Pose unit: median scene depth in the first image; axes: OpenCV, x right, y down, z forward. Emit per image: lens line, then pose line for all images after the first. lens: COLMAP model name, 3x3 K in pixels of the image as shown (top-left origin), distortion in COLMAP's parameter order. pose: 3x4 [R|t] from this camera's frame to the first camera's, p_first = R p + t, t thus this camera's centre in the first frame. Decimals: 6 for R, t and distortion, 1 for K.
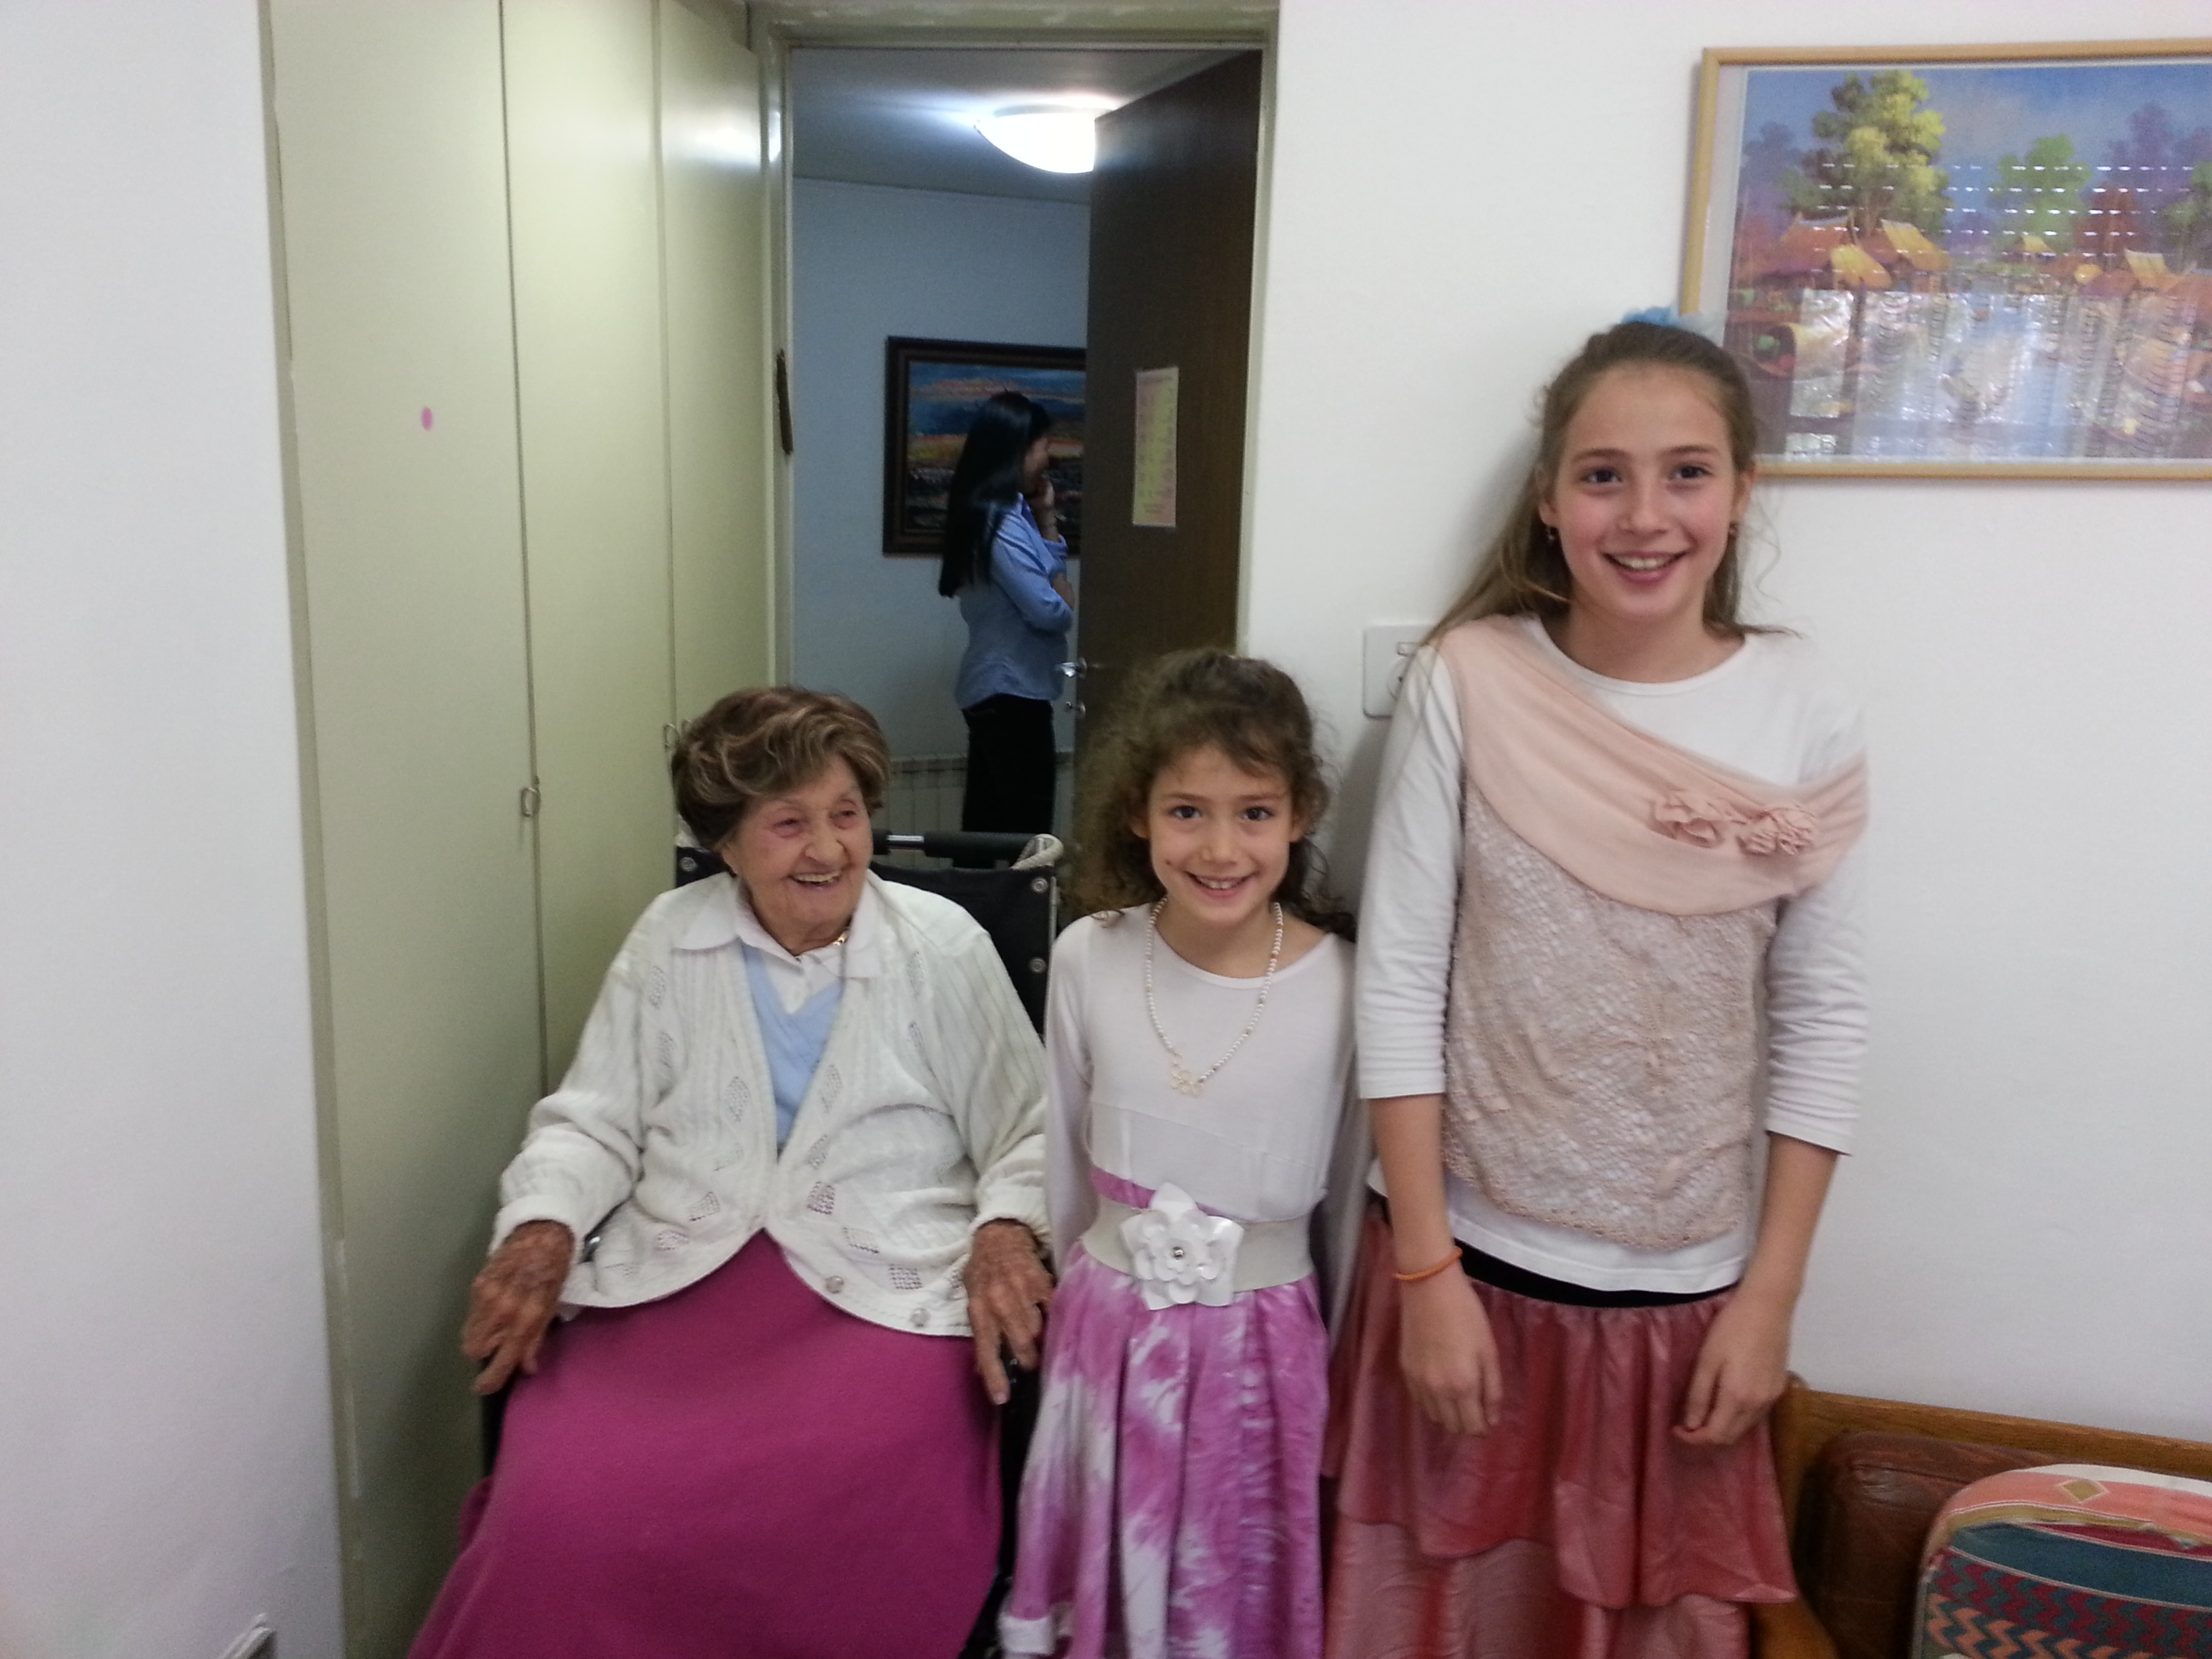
lens RADIAL K [[1871.7, 0, 1120.6], [0, 1871.7, 706.6], [0, 0, 1]] dist [0.156048, 0.003554]
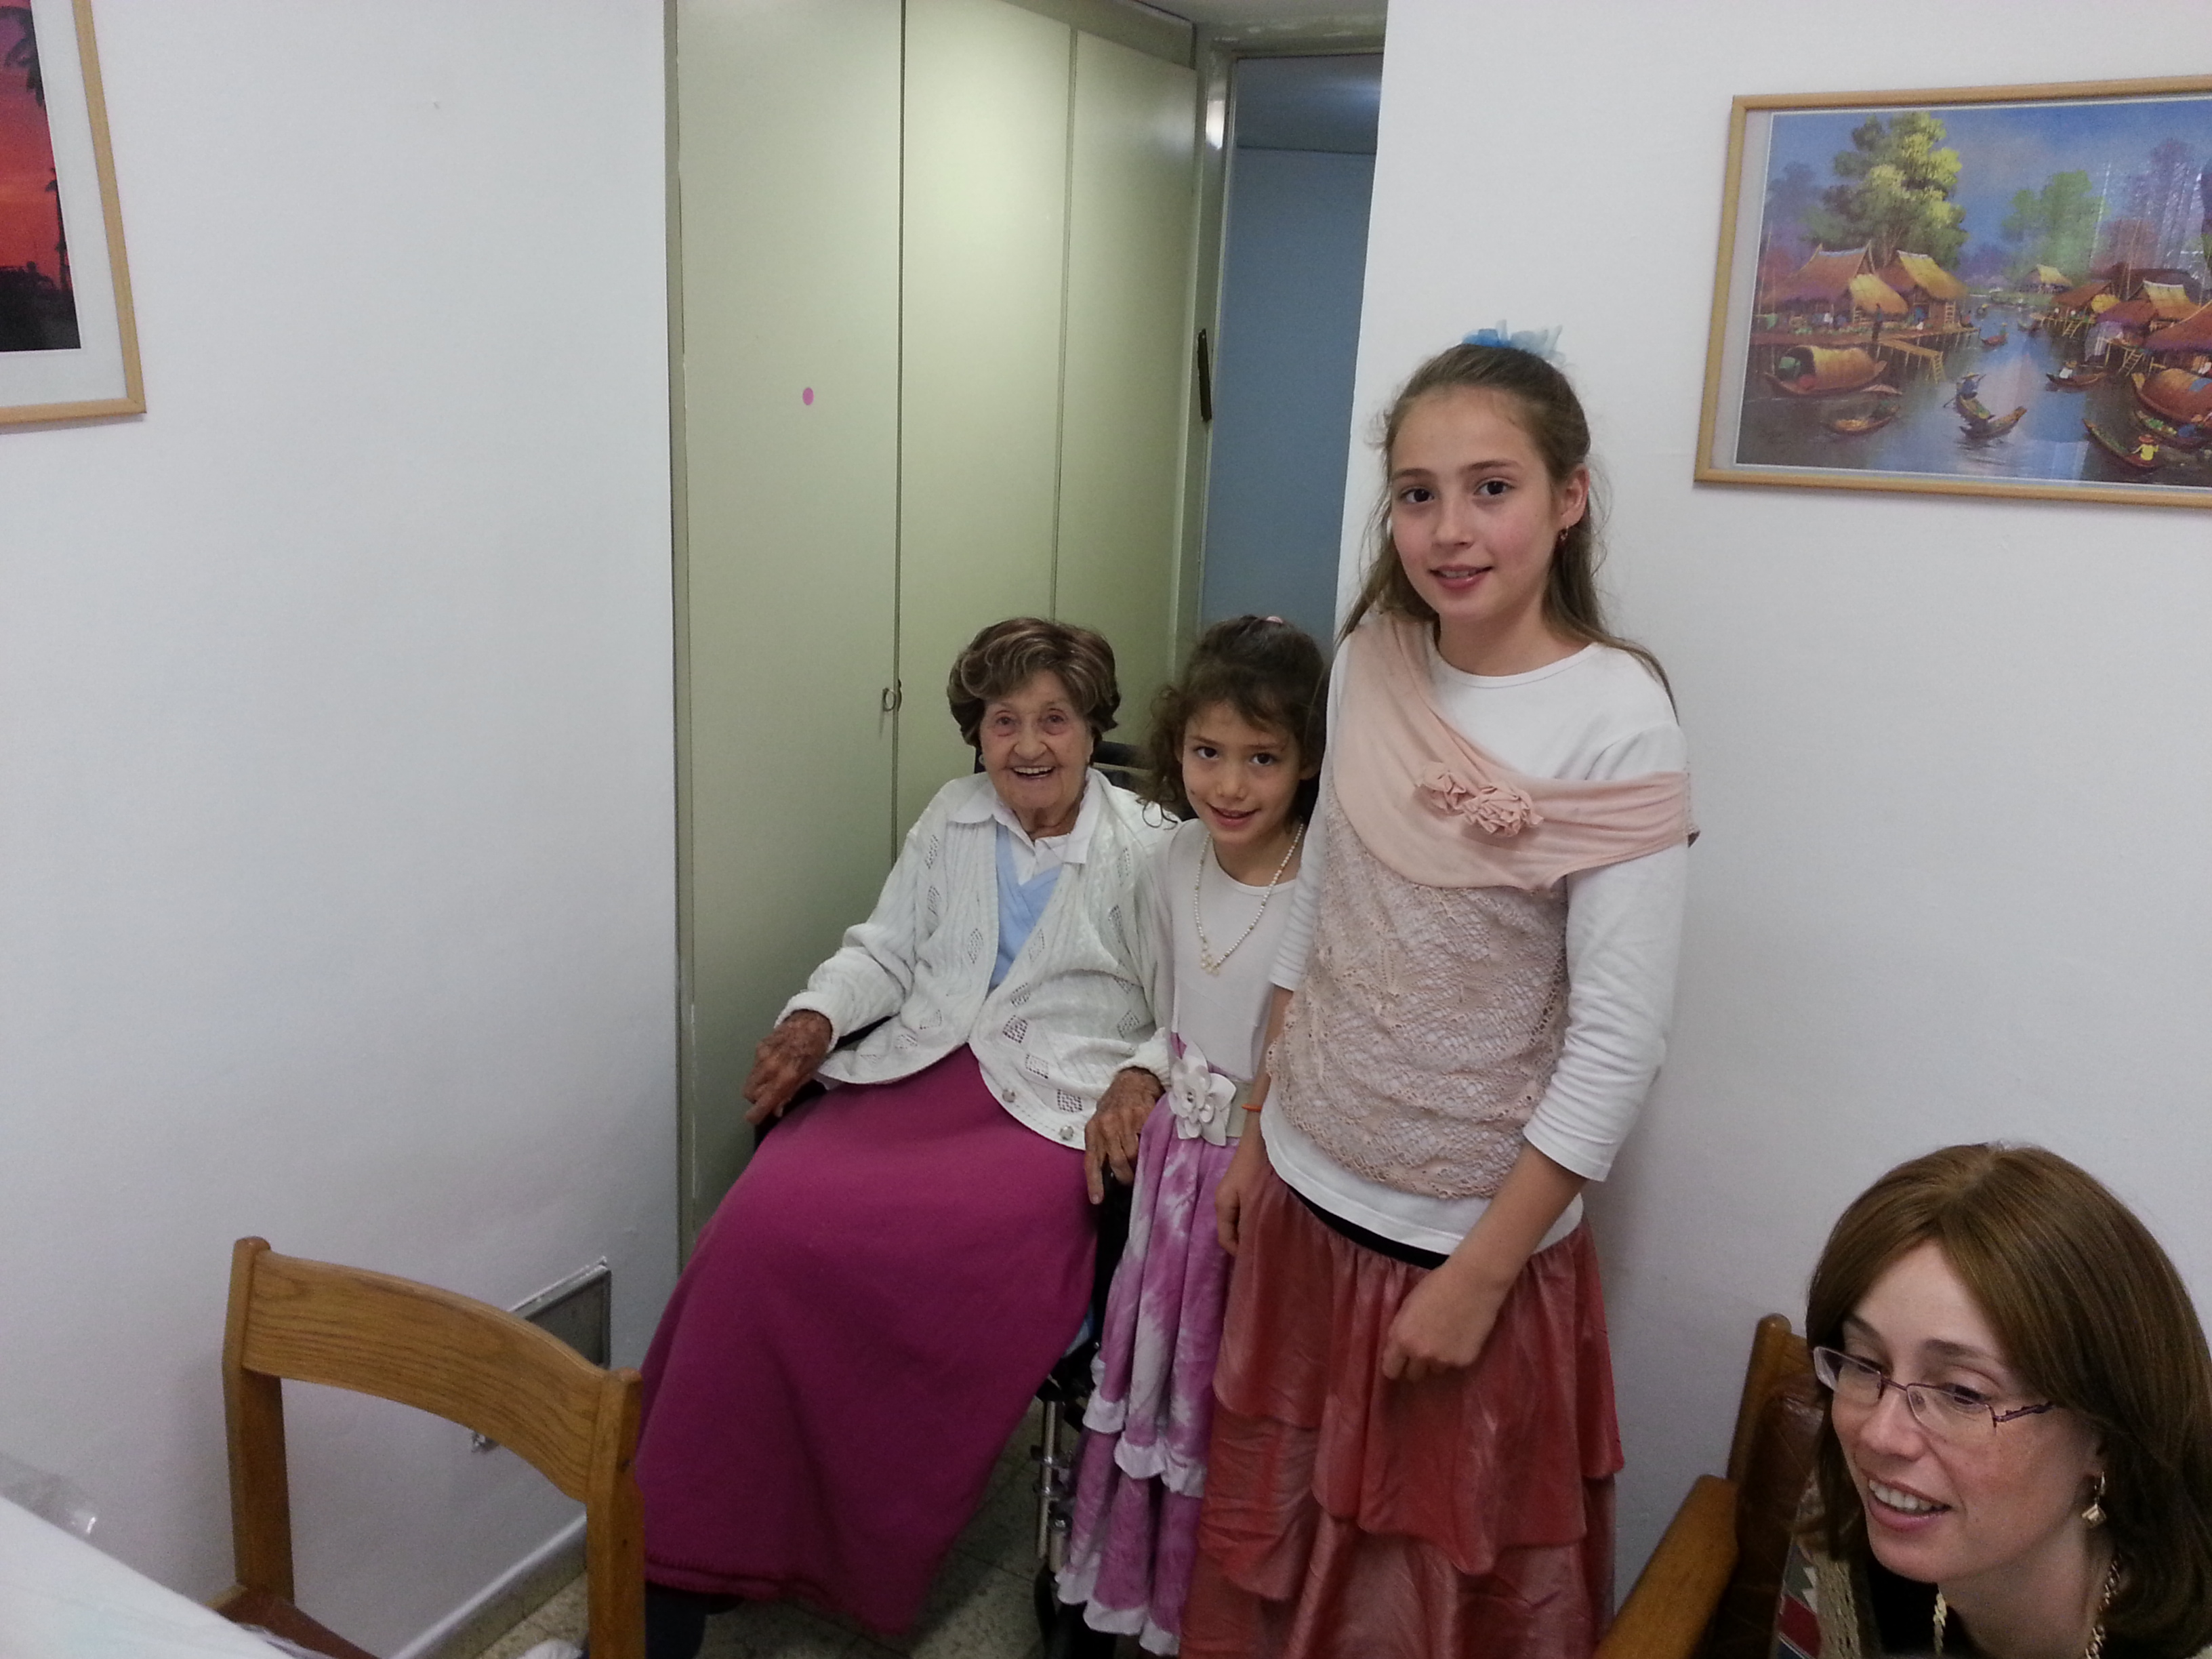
lens RADIAL K [[1871.7, 0, 1120.6], [0, 1871.7, 706.6], [0, 0, 1]] dist [0.156048, 0.003554]
pose [[0.930102, 0.084466, -0.357457, 0.331330], [-0.073915, 0.996333, 0.043105, -0.012532], [0.359787, -0.013671, 0.932934, -0.130392]]
